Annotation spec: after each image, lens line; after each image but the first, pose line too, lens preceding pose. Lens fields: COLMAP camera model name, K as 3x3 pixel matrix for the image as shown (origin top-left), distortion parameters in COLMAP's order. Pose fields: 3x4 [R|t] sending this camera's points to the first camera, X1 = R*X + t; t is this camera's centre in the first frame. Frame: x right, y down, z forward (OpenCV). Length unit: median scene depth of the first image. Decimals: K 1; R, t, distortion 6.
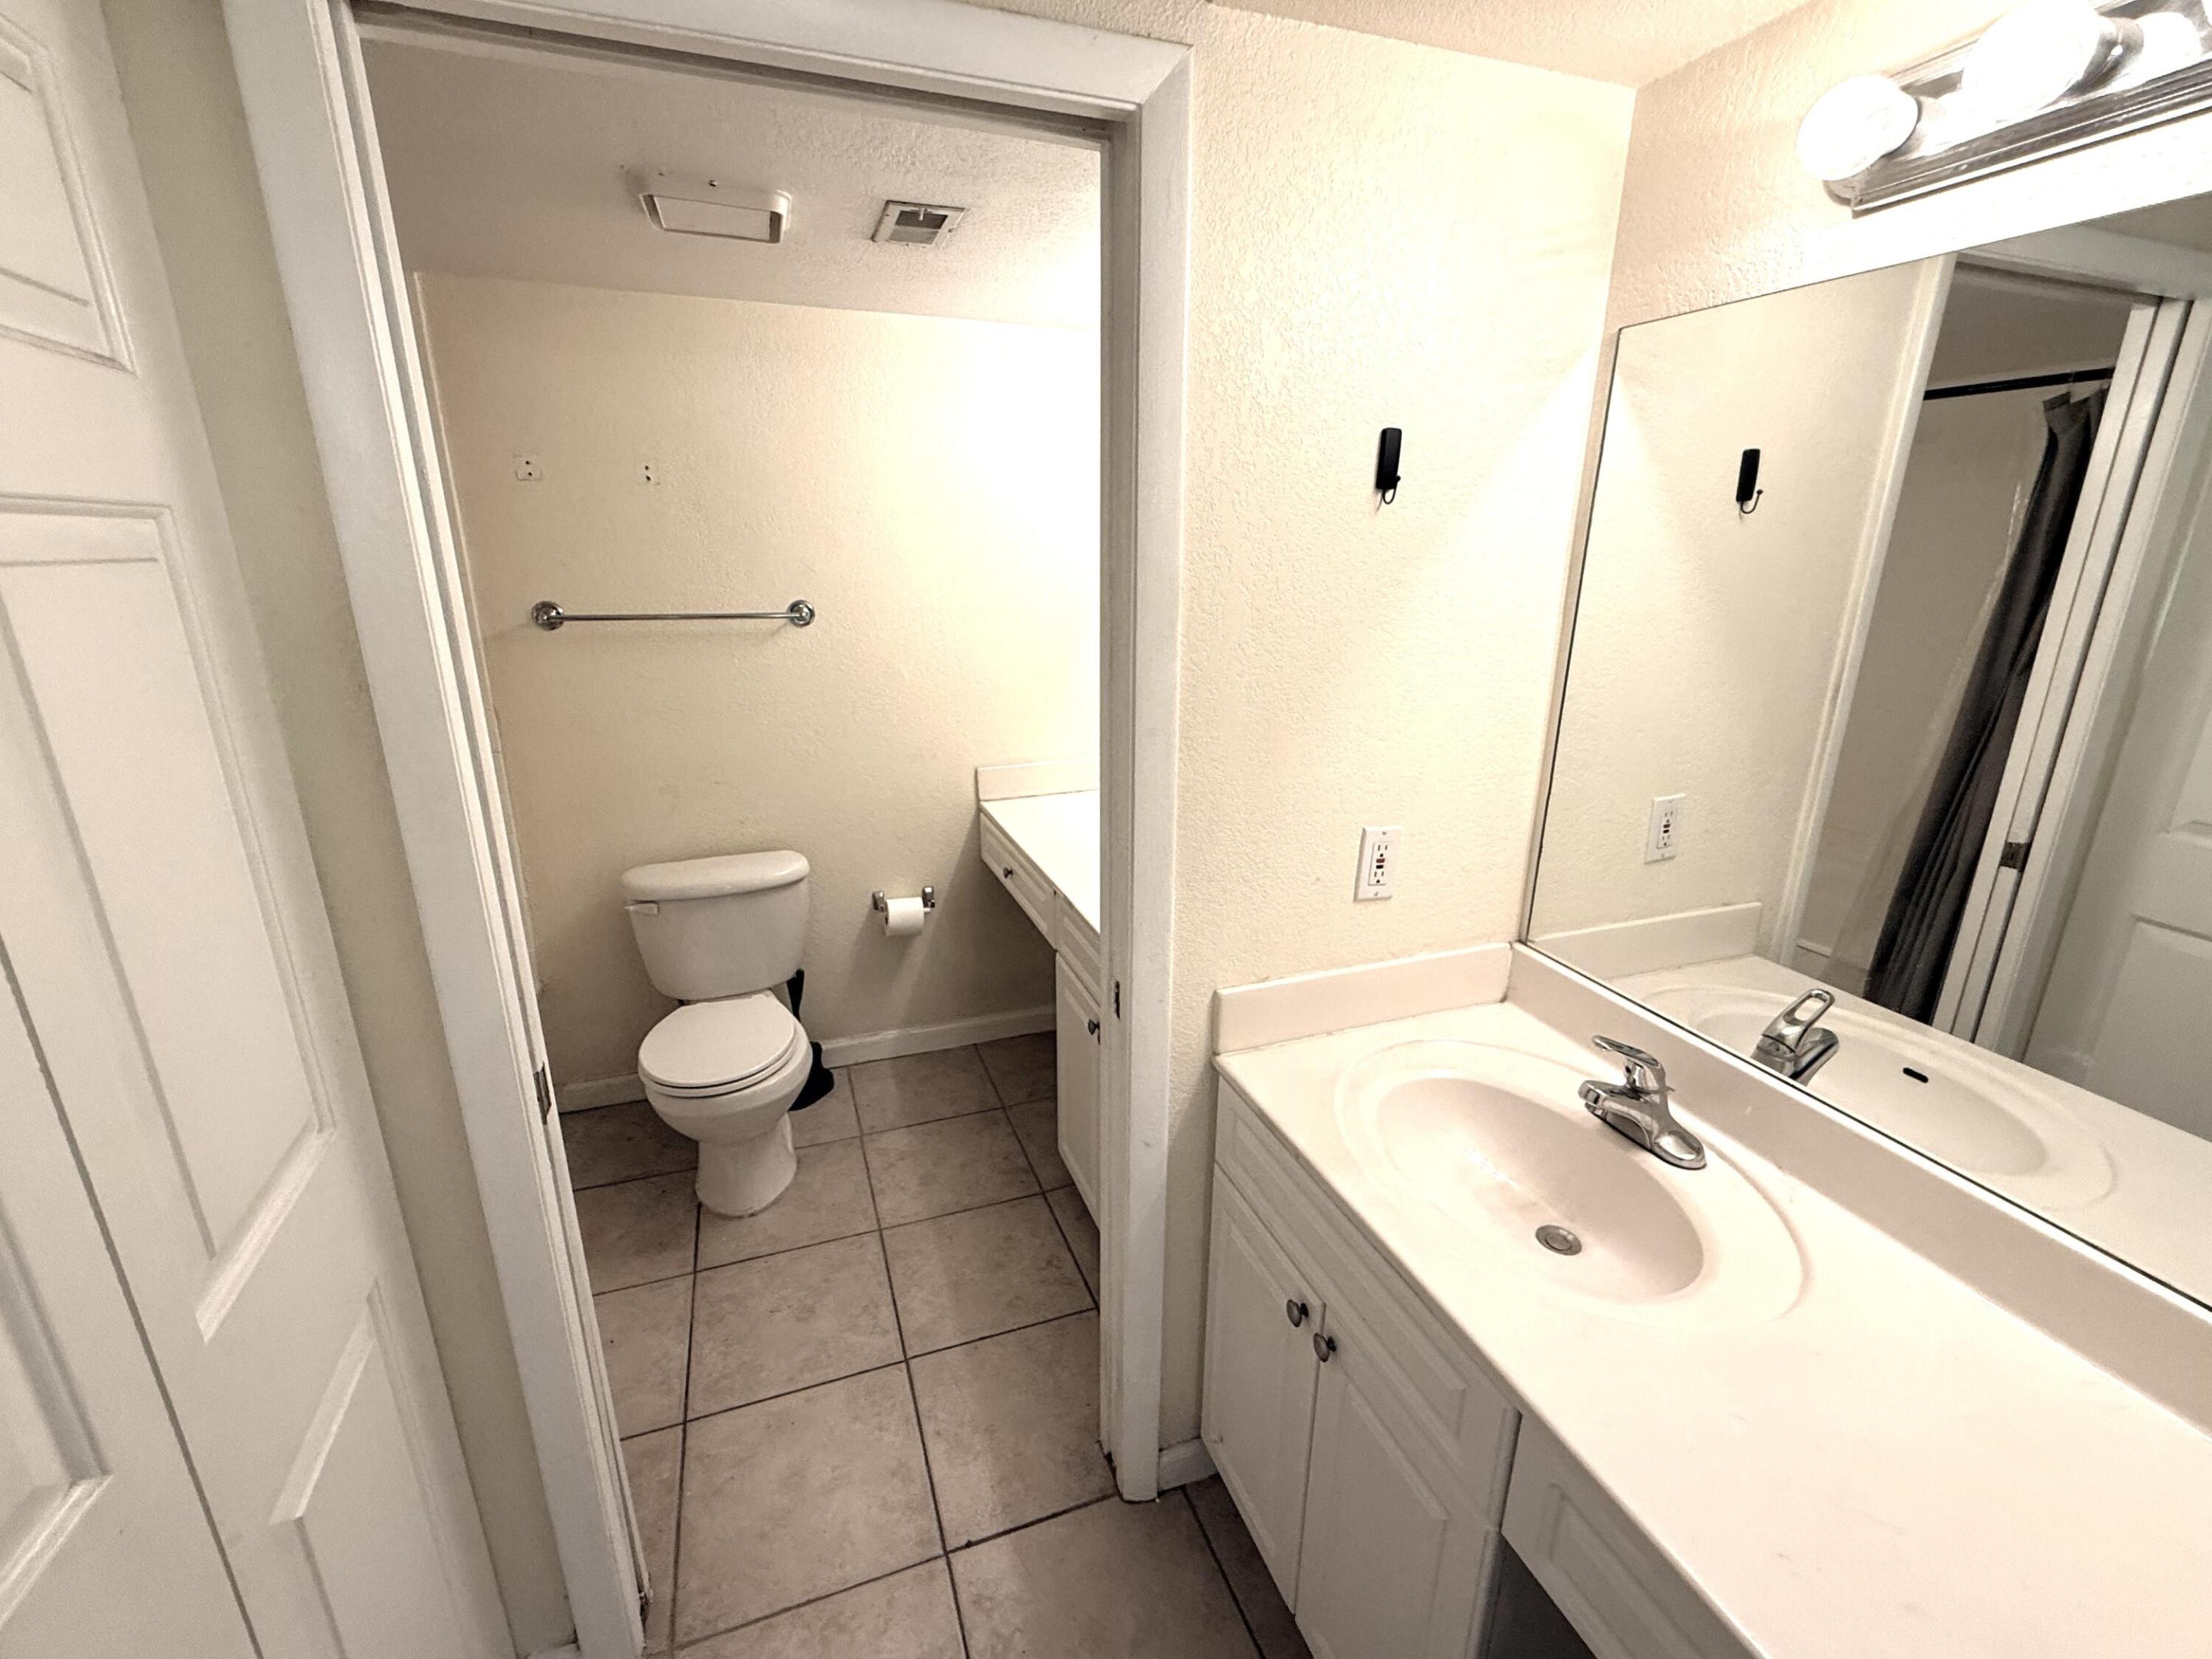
lens RADIAL K [[949.1, 0, 1109.7], [0, 949.1, 834.3], [0, 0, 1]] dist [0.002401, -0.000048]
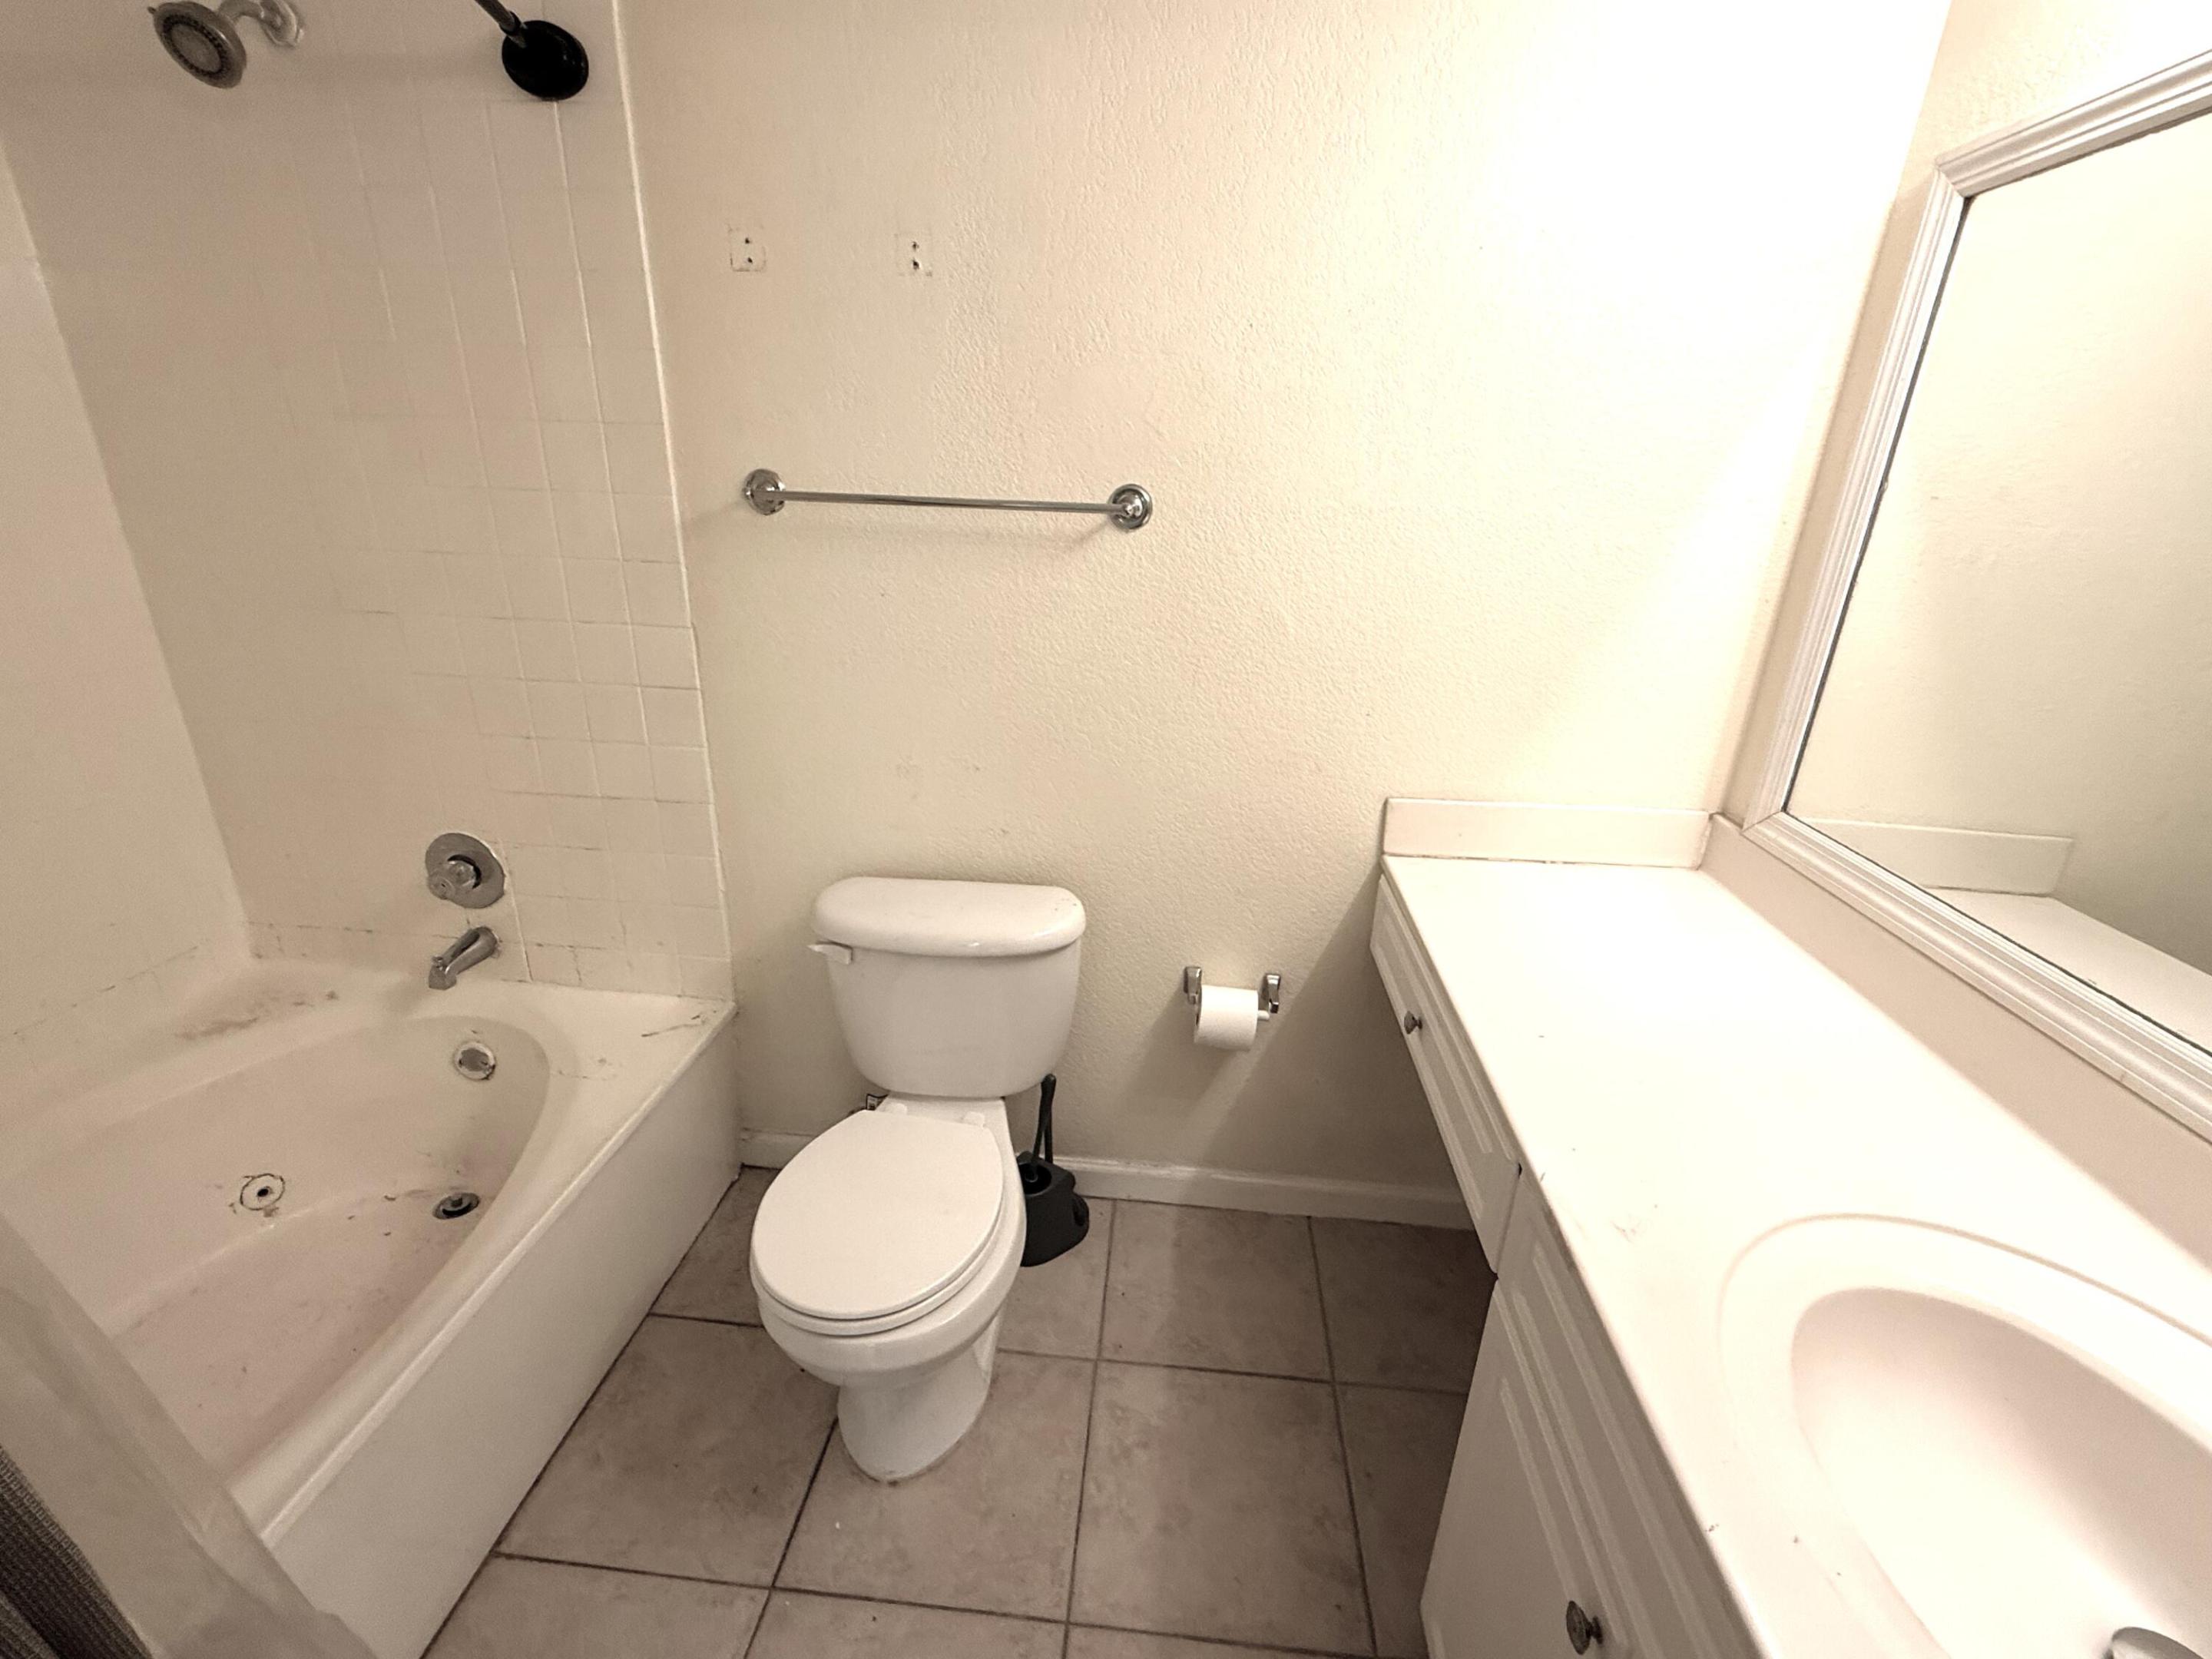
lens RADIAL K [[949.1, 0, 1104.8], [0, 949.1, 834.8], [0, 0, 1]] dist [0.002401, -0.000048]
pose [[0.902979, 0.171661, -0.393905, -0.070345], [-0.145859, 0.984754, 0.094785, -0.084461], [0.404170, -0.028134, 0.914251, 0.442640]]
